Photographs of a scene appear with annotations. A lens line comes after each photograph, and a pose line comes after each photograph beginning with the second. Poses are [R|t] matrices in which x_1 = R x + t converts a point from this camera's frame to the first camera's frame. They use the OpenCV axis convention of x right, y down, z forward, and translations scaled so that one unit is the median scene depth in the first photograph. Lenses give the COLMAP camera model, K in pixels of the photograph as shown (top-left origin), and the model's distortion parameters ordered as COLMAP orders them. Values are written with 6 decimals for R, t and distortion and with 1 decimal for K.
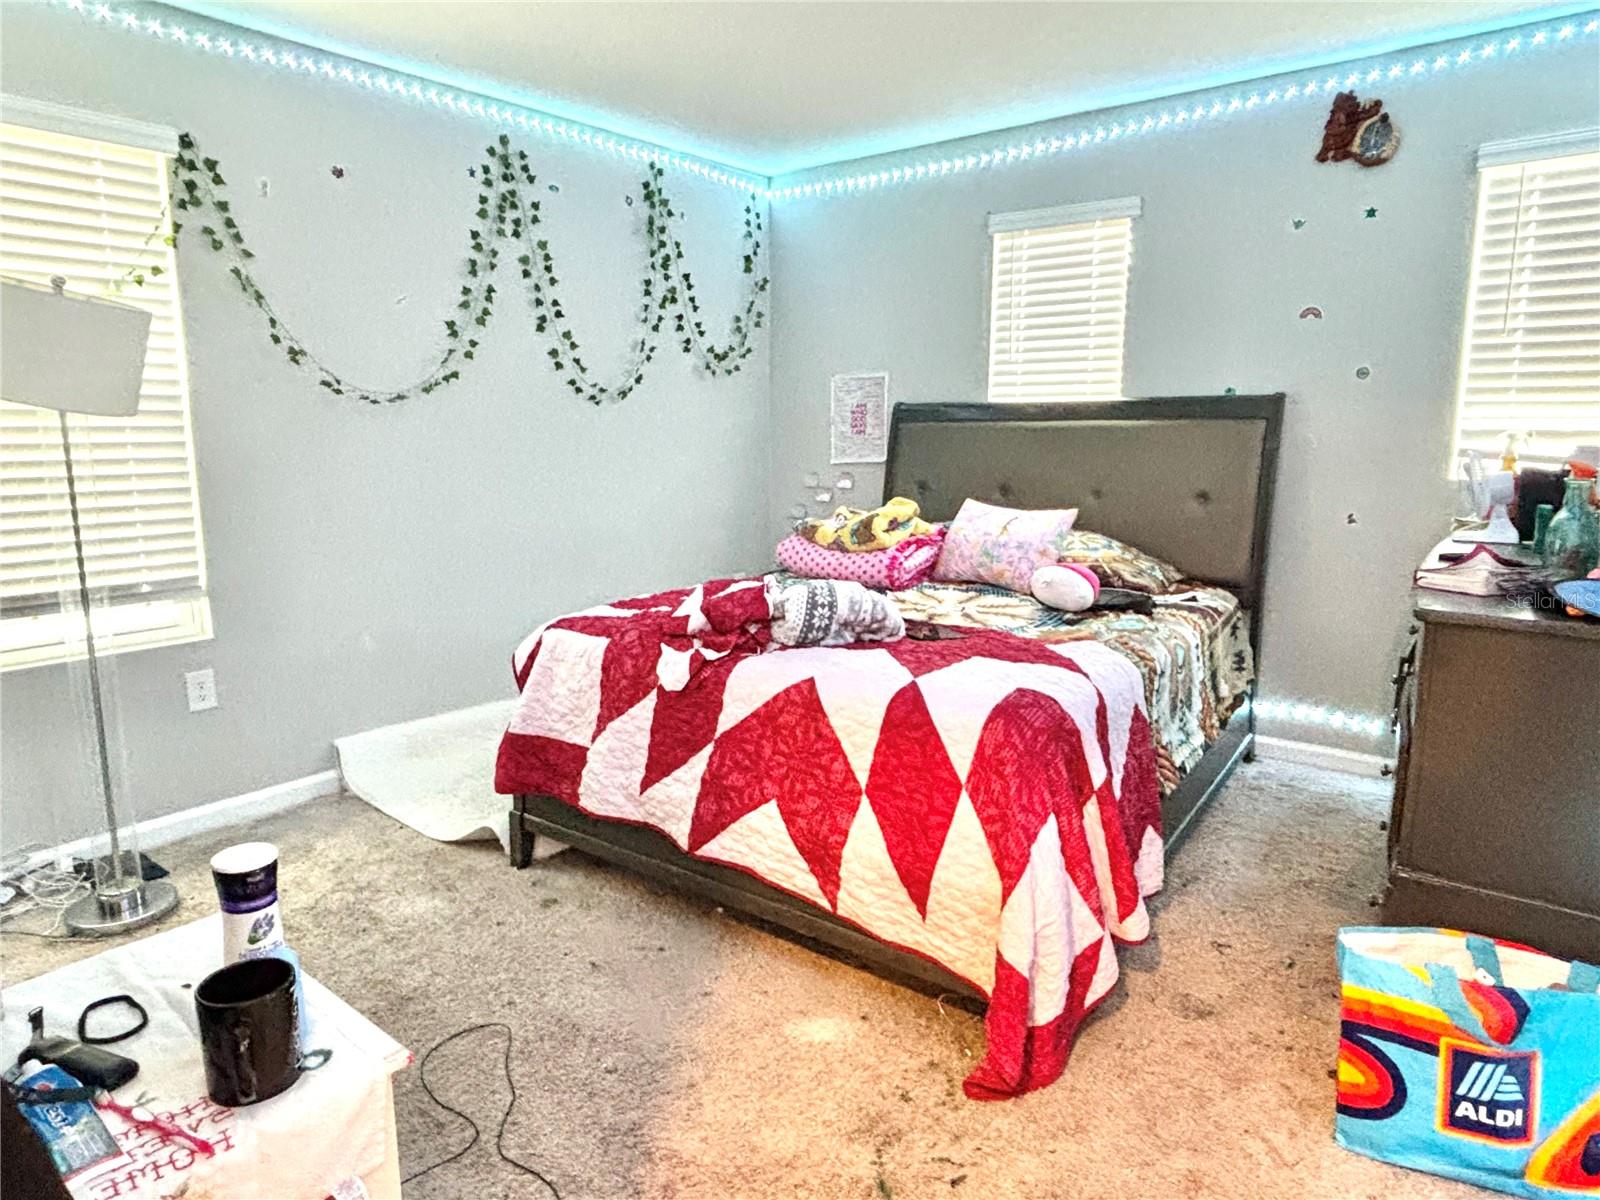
lens RADIAL K [[1003.5, 0, 800.9], [0, 1003.5, 599.1], [0, 0, 1]] dist [0.006694, -0.001457]
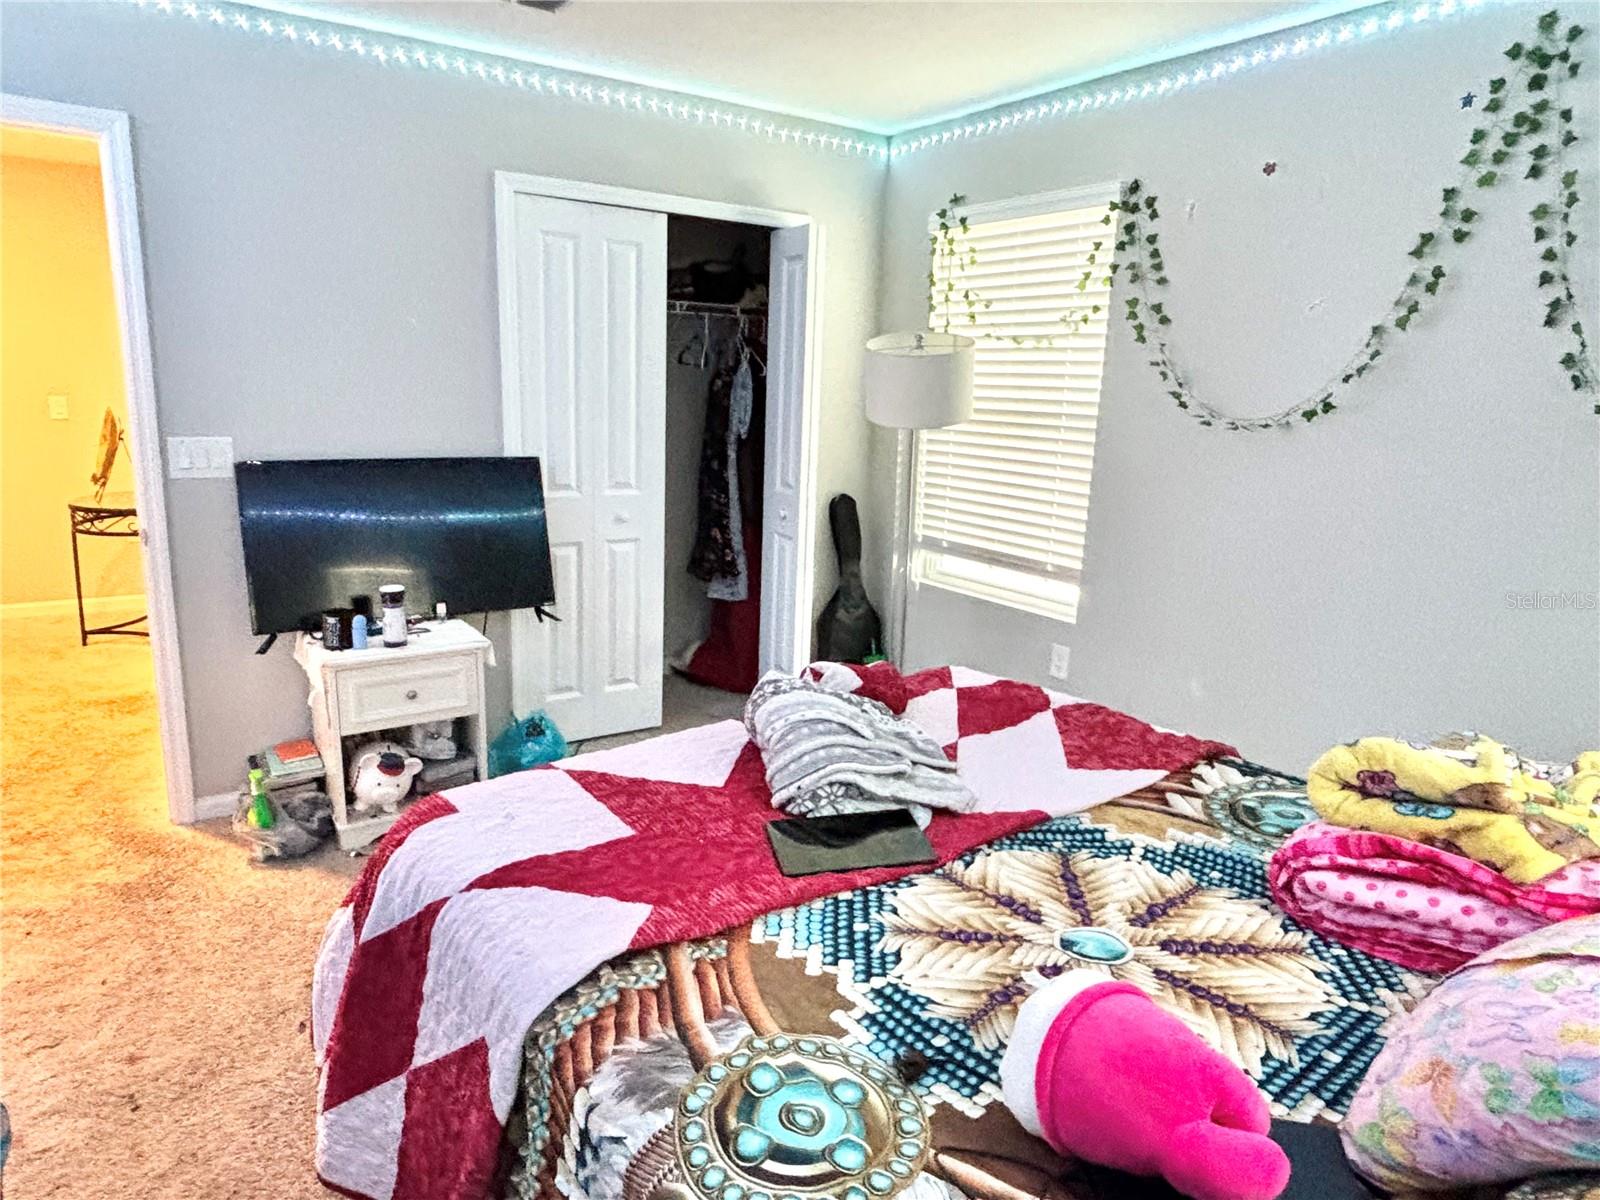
lens RADIAL K [[1003.5, 0, 800.9], [0, 1003.5, 599.6], [0, 0, 1]] dist [0.006694, -0.001457]
pose [[-0.270257, 0.204455, -0.940829, 0.526334], [-0.200257, 0.943883, 0.262643, -0.206529], [0.941732, 0.259389, -0.214147, 0.855299]]
